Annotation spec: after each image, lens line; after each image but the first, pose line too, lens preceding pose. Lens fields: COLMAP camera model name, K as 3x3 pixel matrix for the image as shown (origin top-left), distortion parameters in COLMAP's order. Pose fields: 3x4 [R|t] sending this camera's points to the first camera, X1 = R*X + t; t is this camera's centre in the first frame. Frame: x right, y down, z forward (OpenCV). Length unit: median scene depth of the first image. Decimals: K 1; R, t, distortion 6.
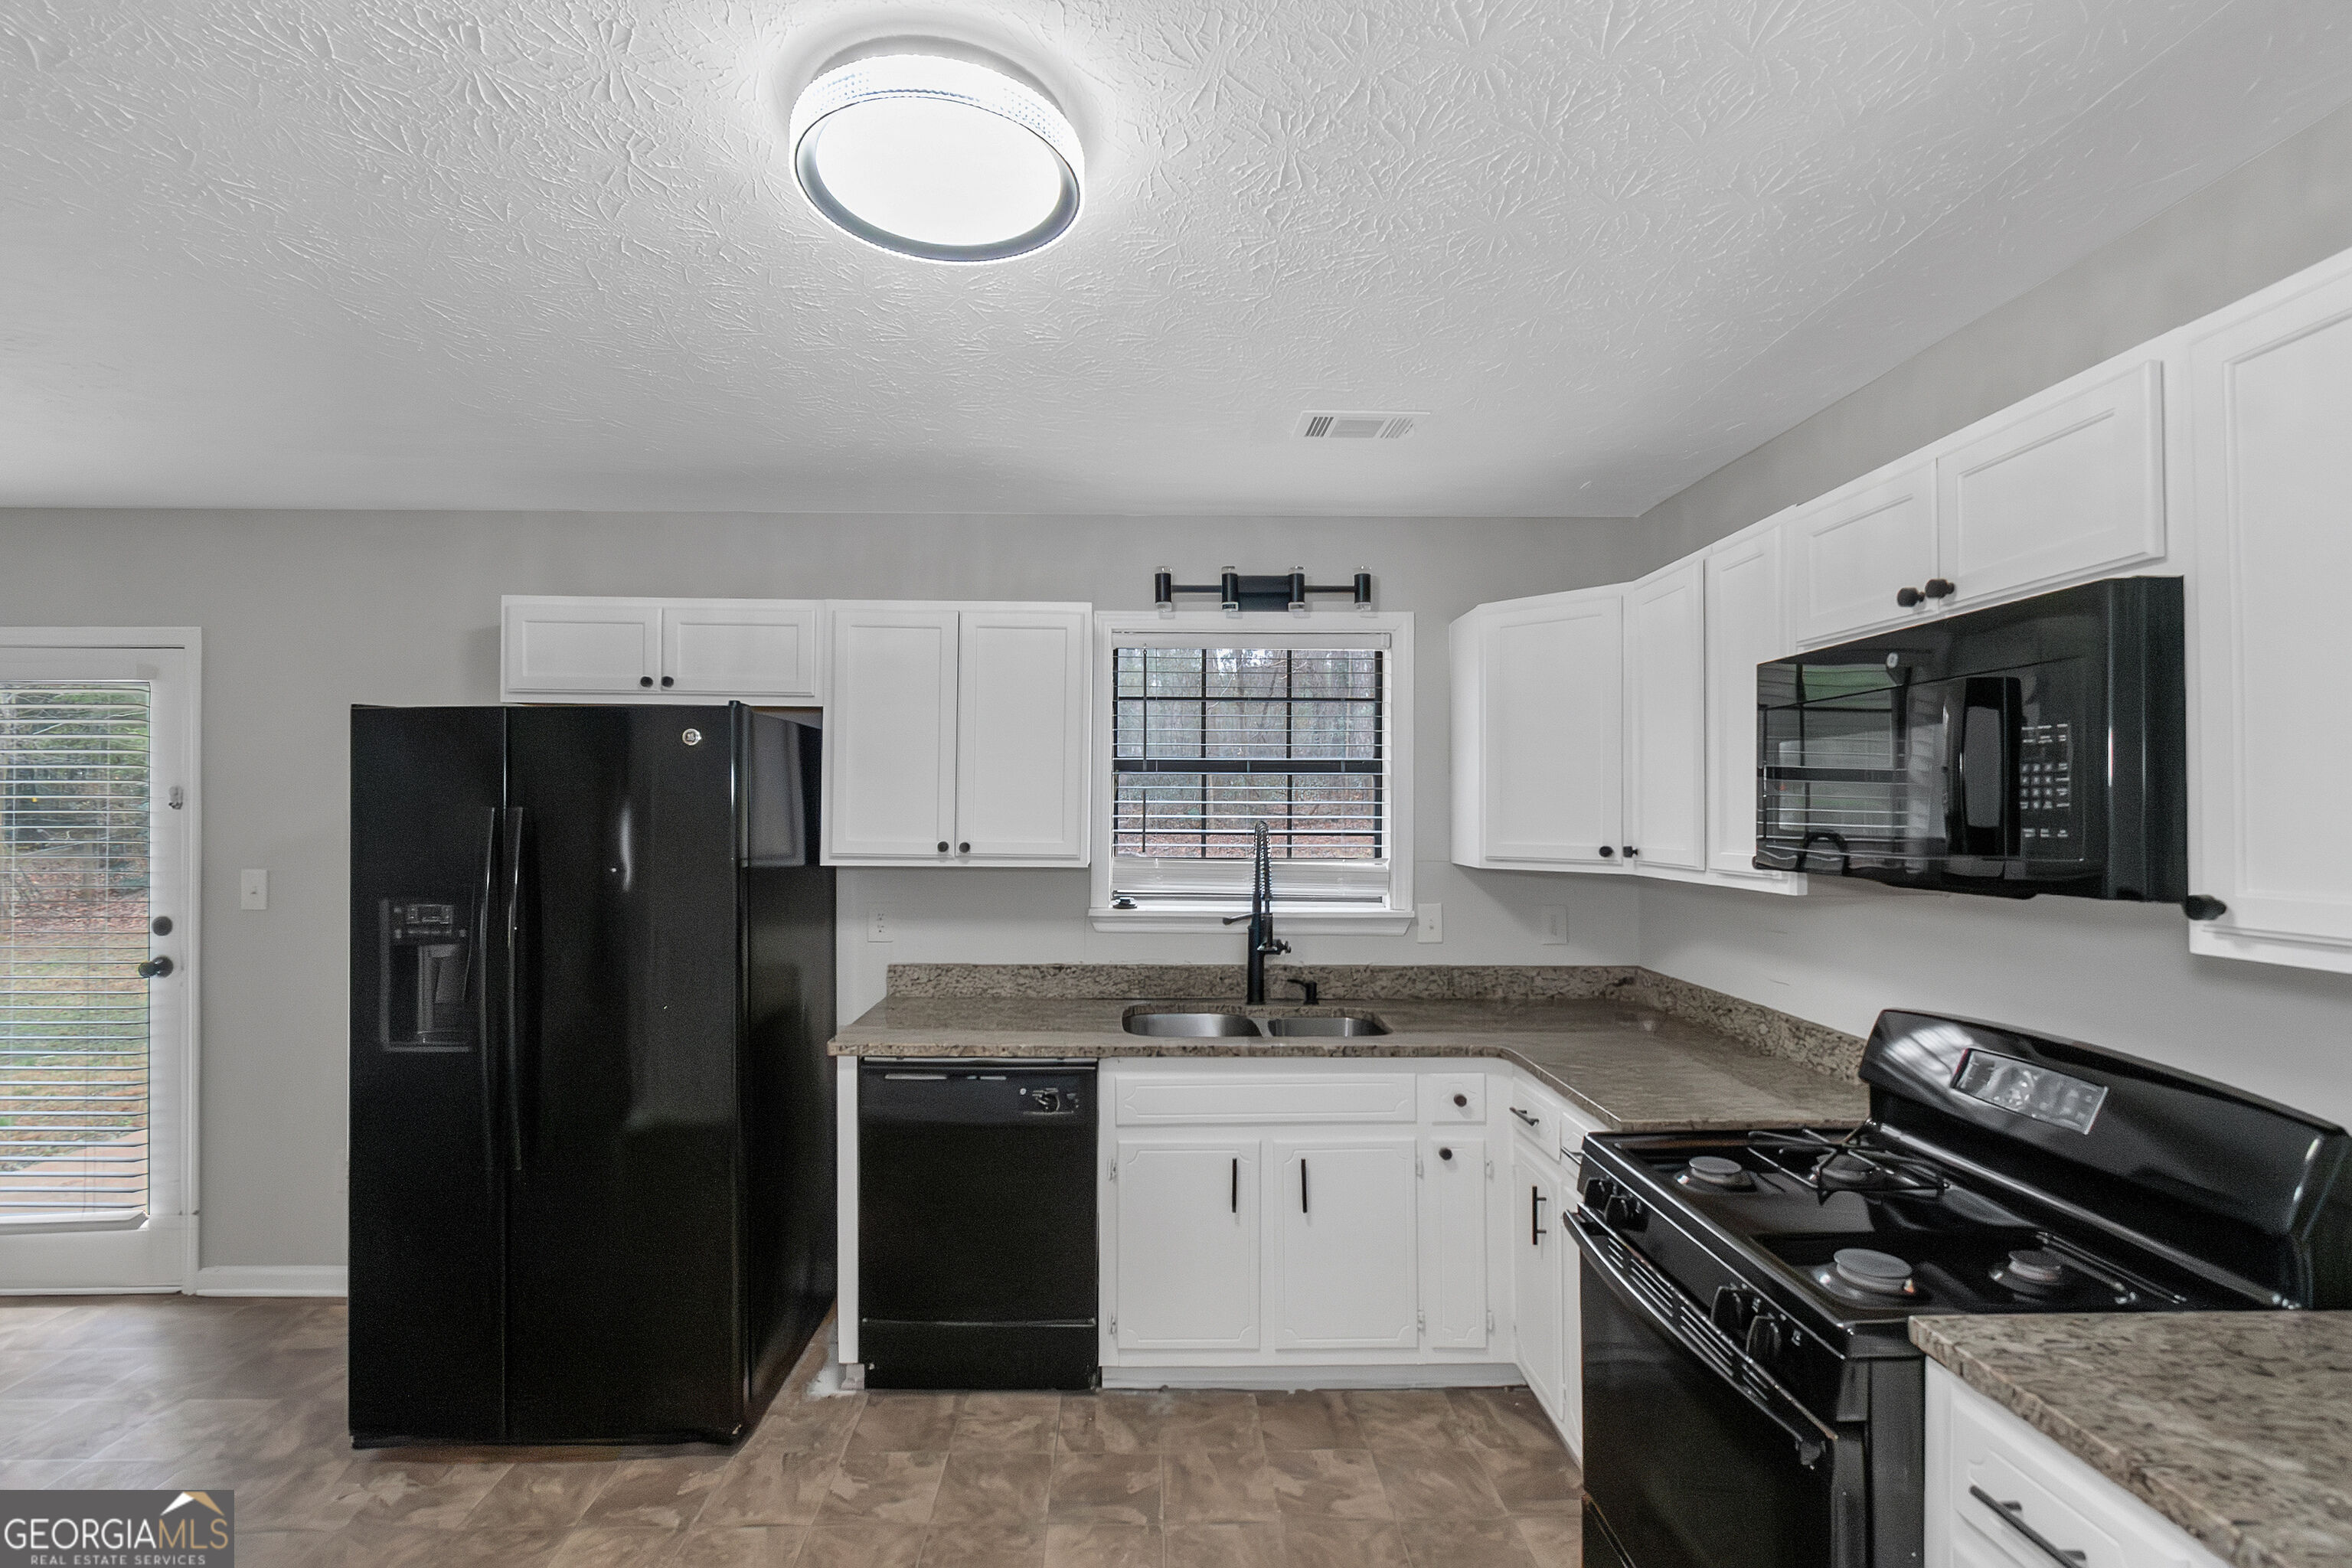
lens RADIAL K [[1047.6, 0, 1163.5], [0, 1047.6, 791.8], [0, 0, 1]] dist [0.002888, 0.000286]
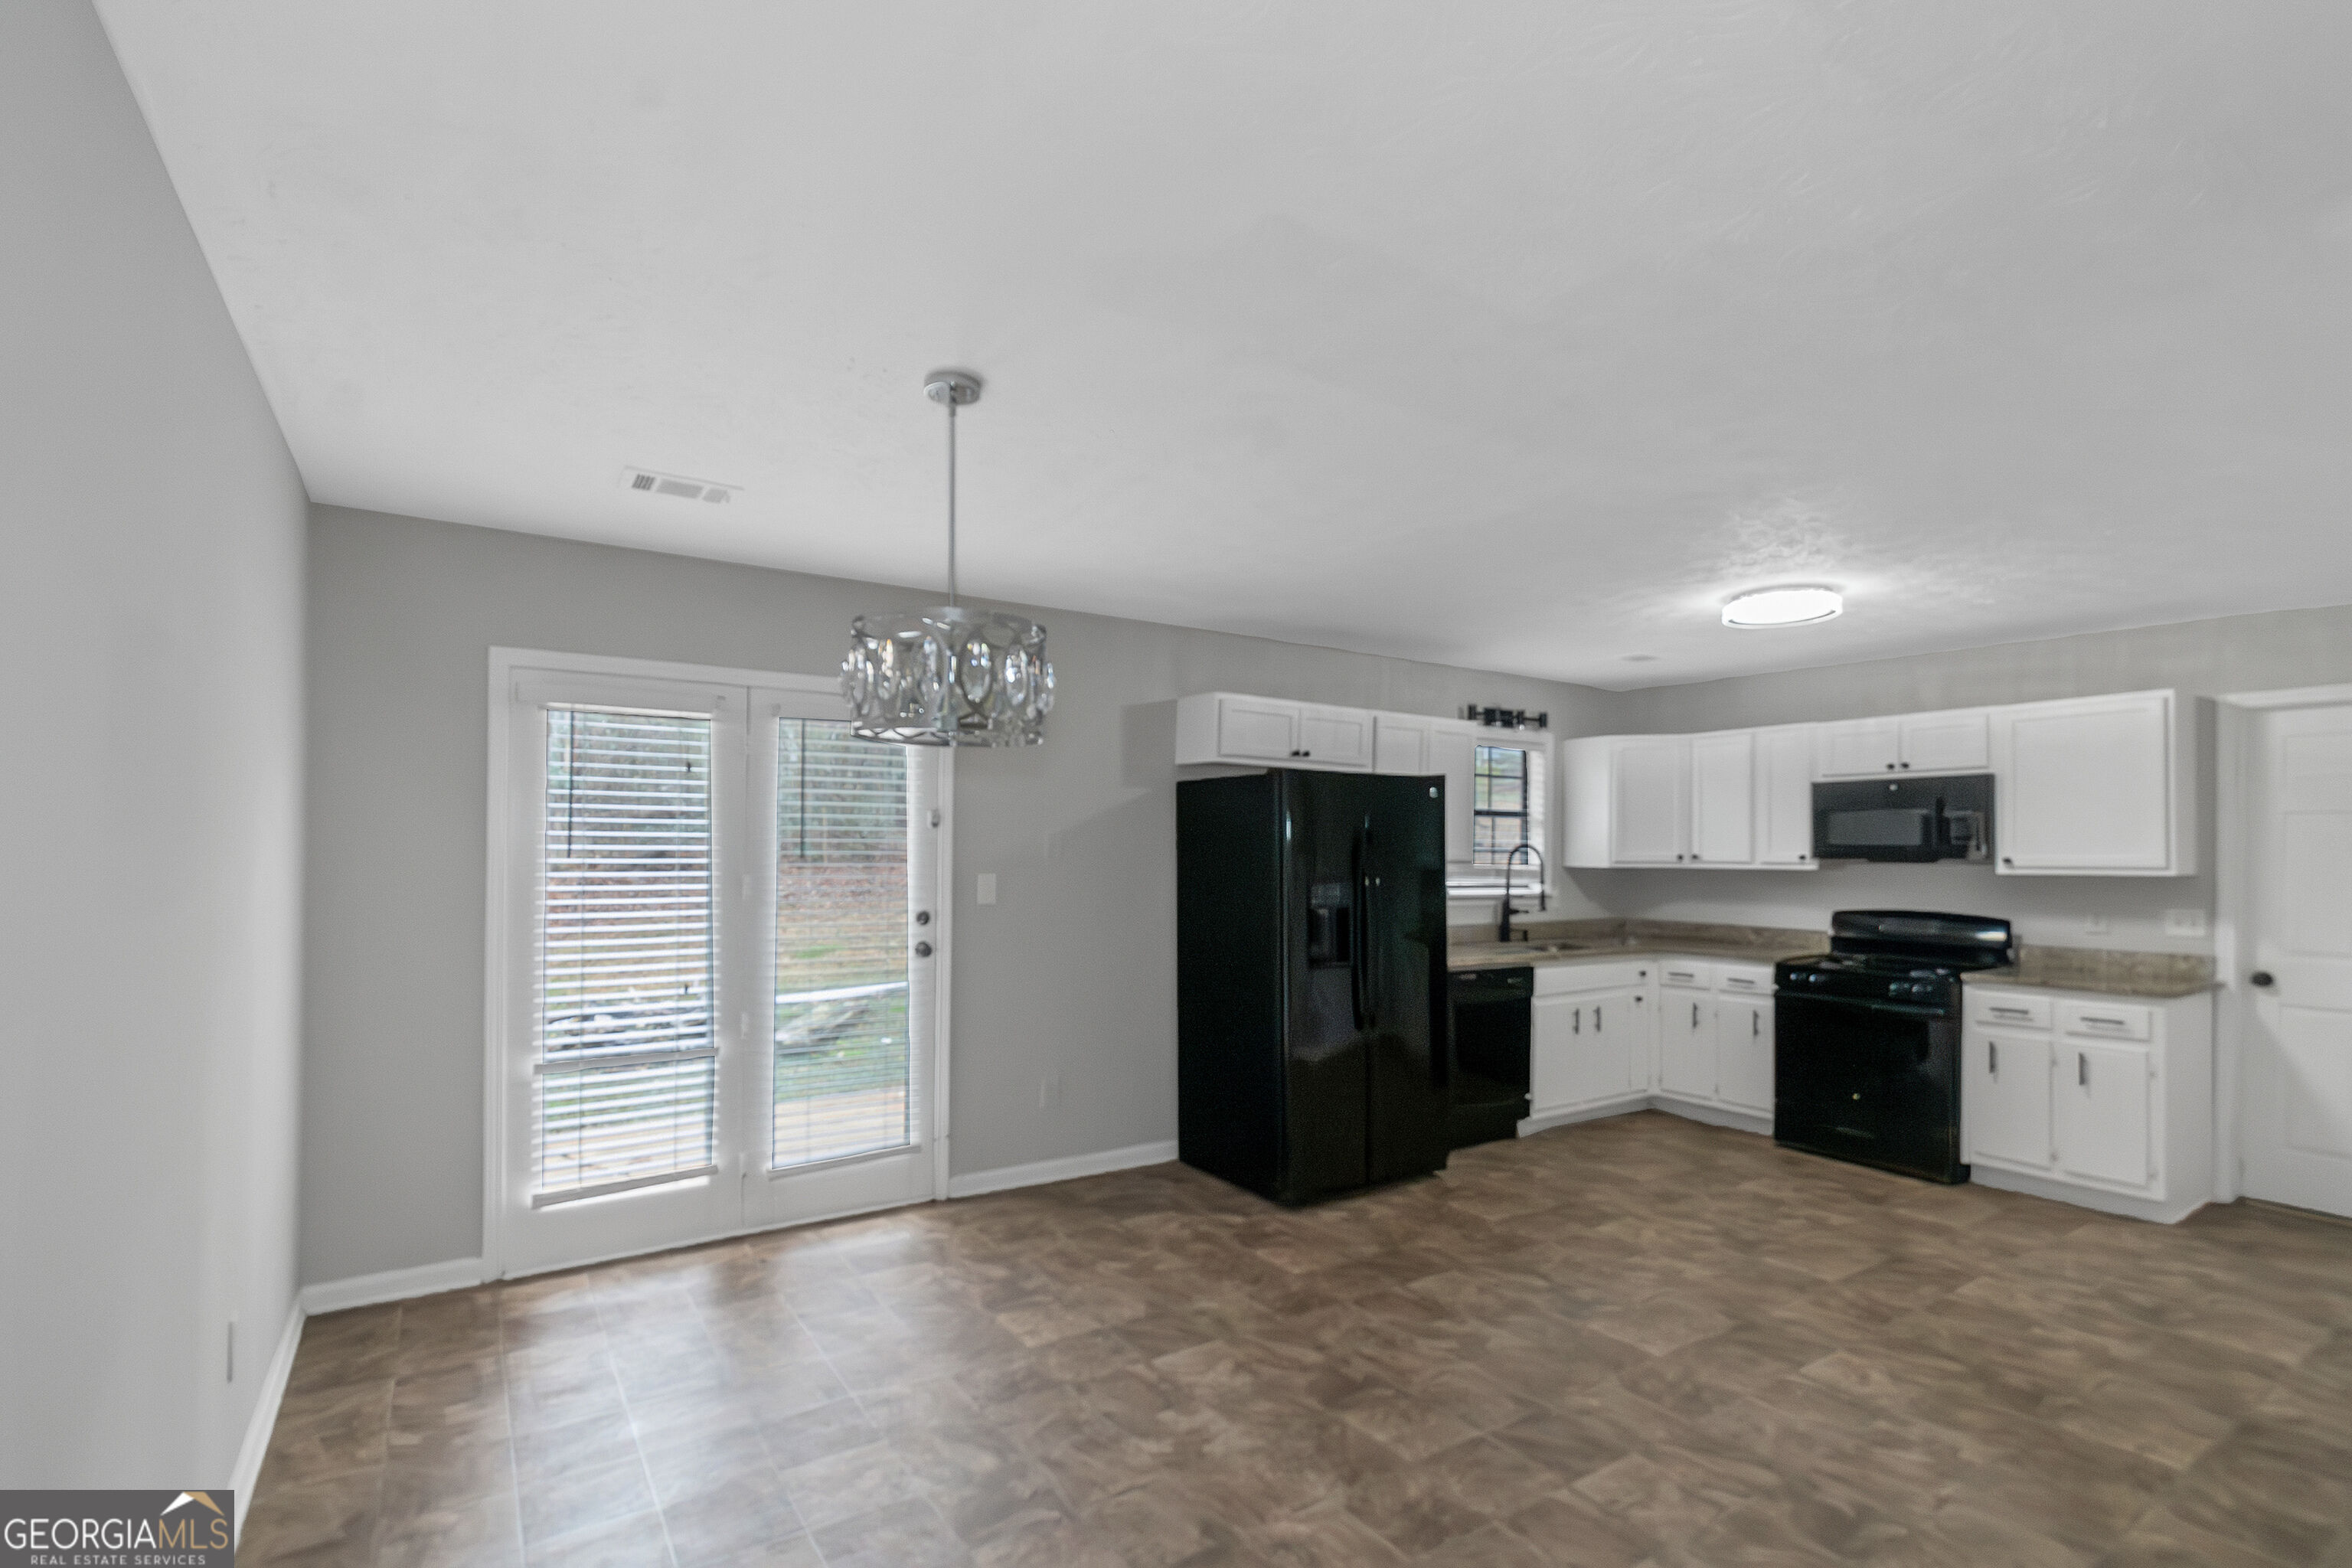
lens RADIAL K [[1056.6, 0, 1158.3], [0, 1056.6, 848.7], [0, 0, 1]] dist [-0.000167, -0.000028]
pose [[0.850037, 0.005405, 0.526696, -1.649634], [-0.013386, 0.999846, 0.011343, 0.028165], [-0.526553, -0.016693, 0.849978, -0.296038]]
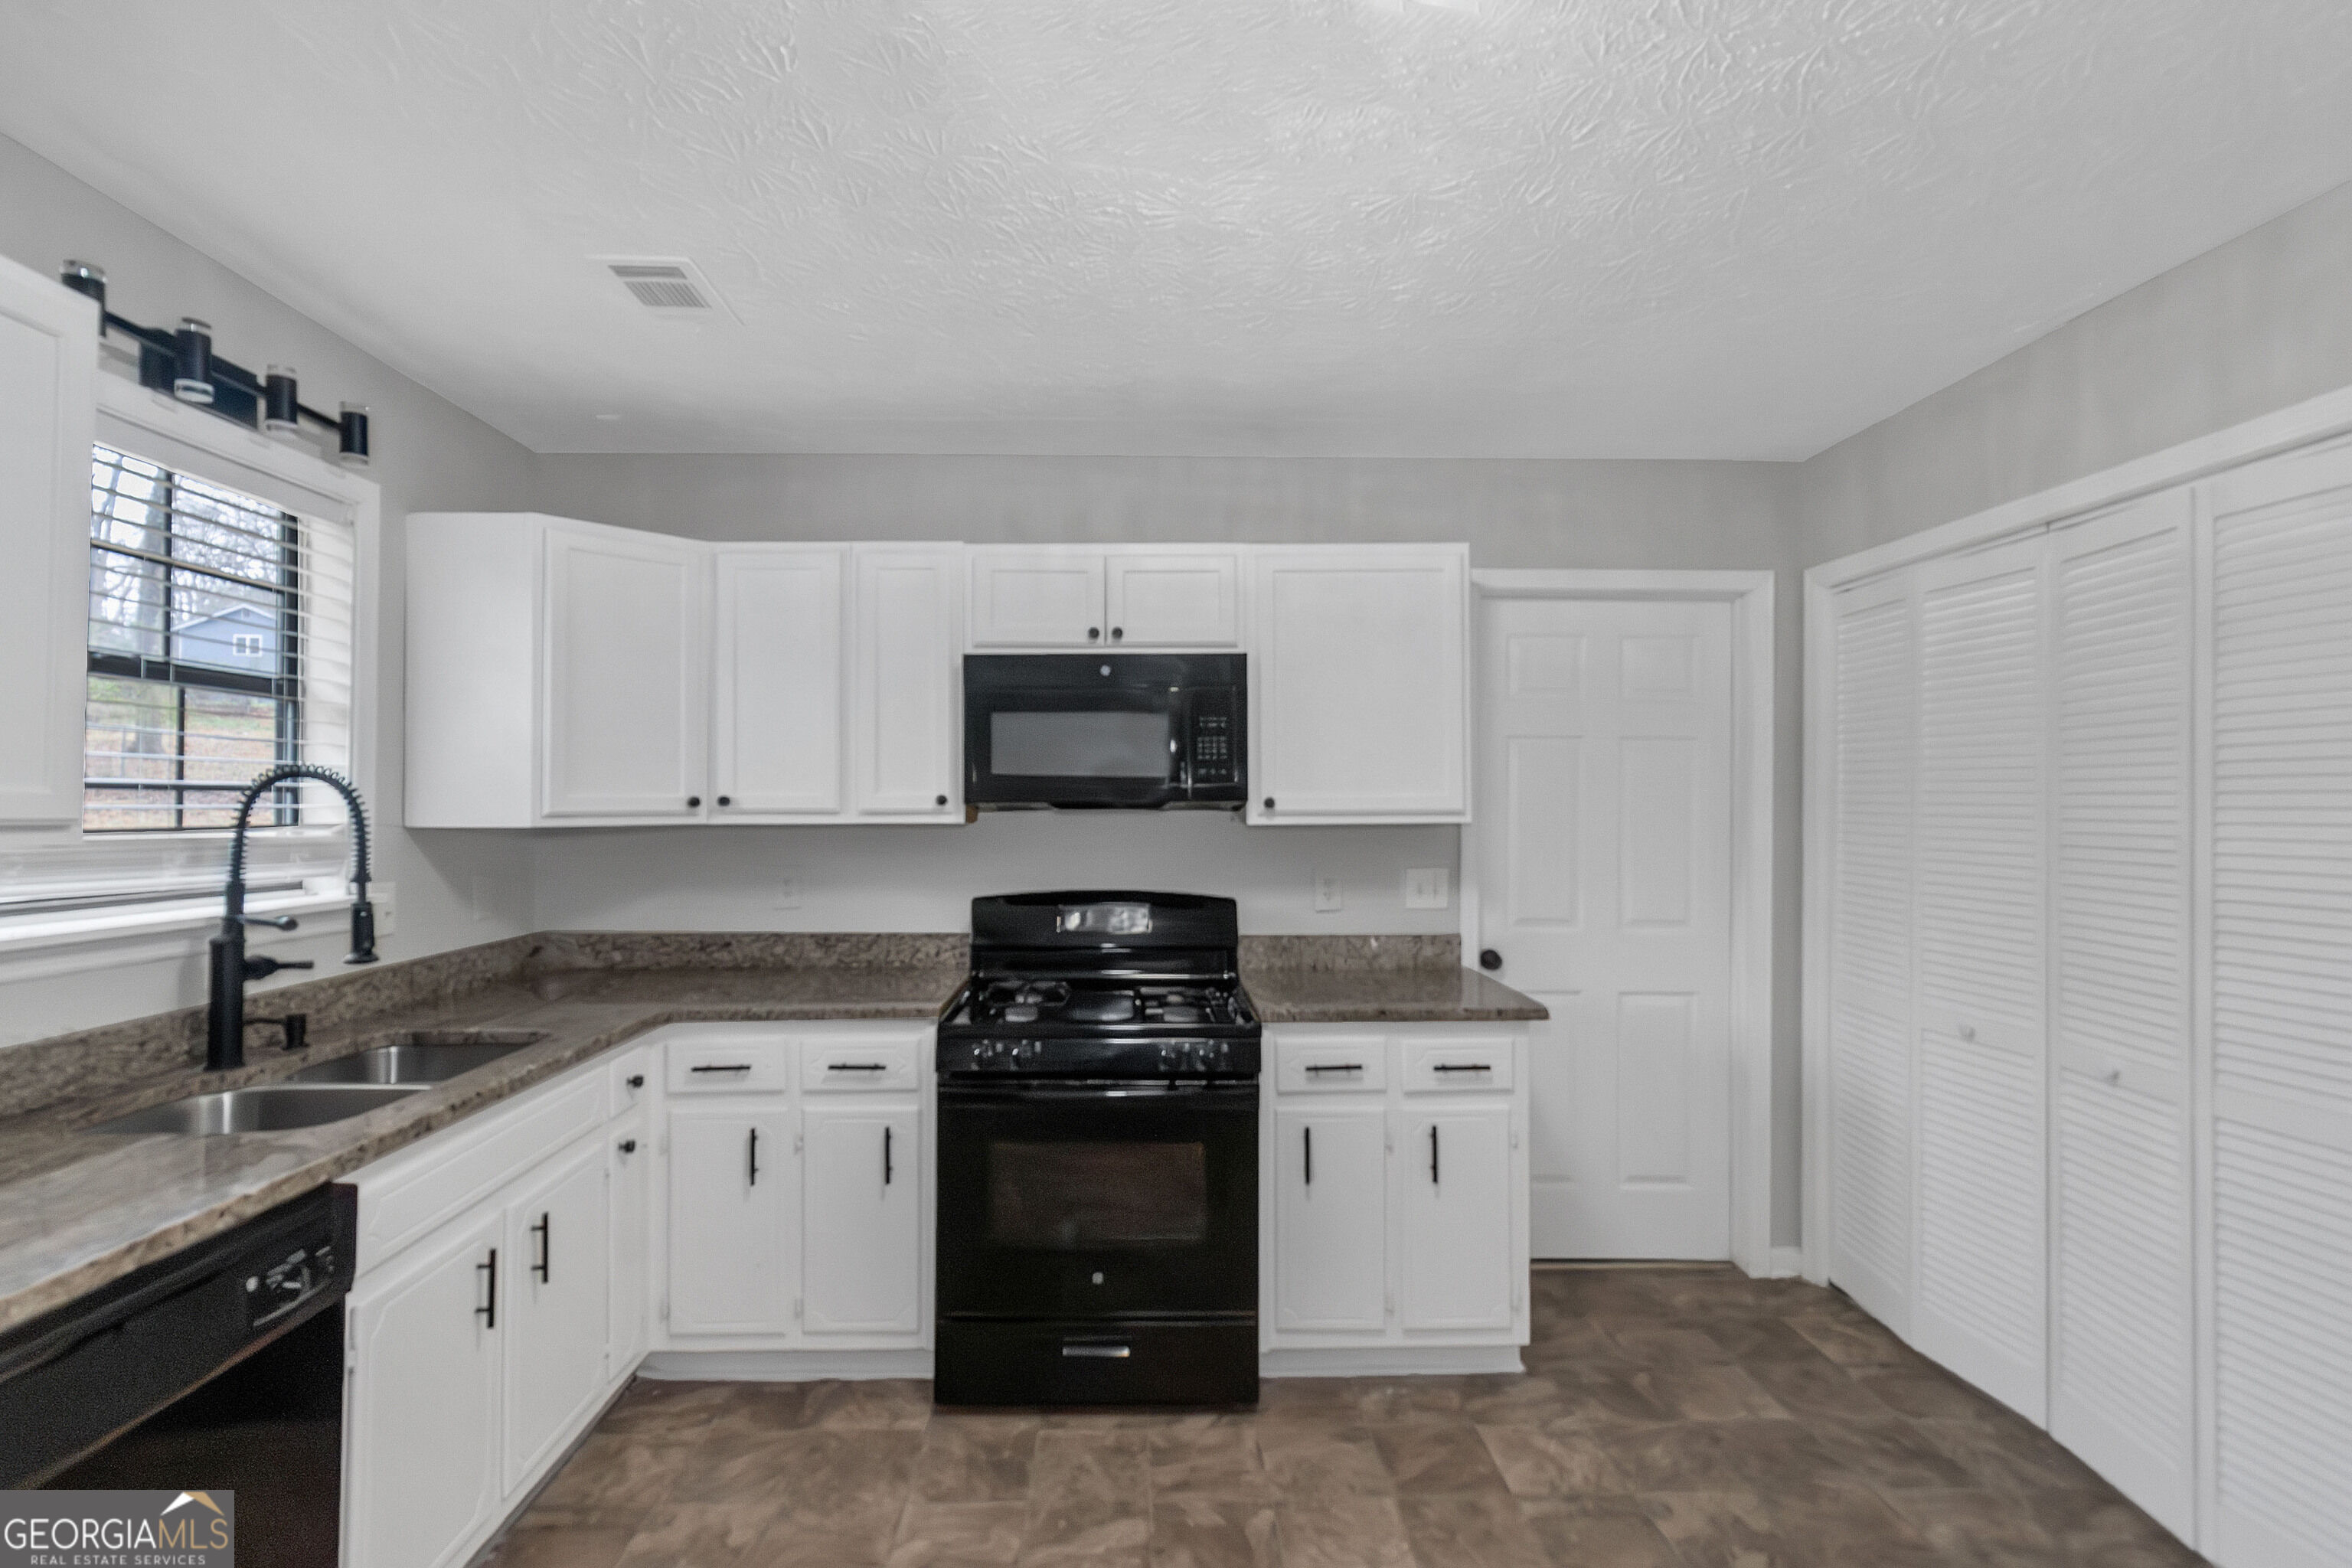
lens RADIAL K [[1104.1, 0, 1145.9], [0, 1104.1, 788.4], [0, 0, 1]] dist [0.002185, -0.000061]
pose [[-0.000676, 0.010551, 0.999944, -0.637962], [-0.016014, 0.999816, -0.010560, 0.048270], [-0.999872, -0.016020, -0.000507, 0.560499]]
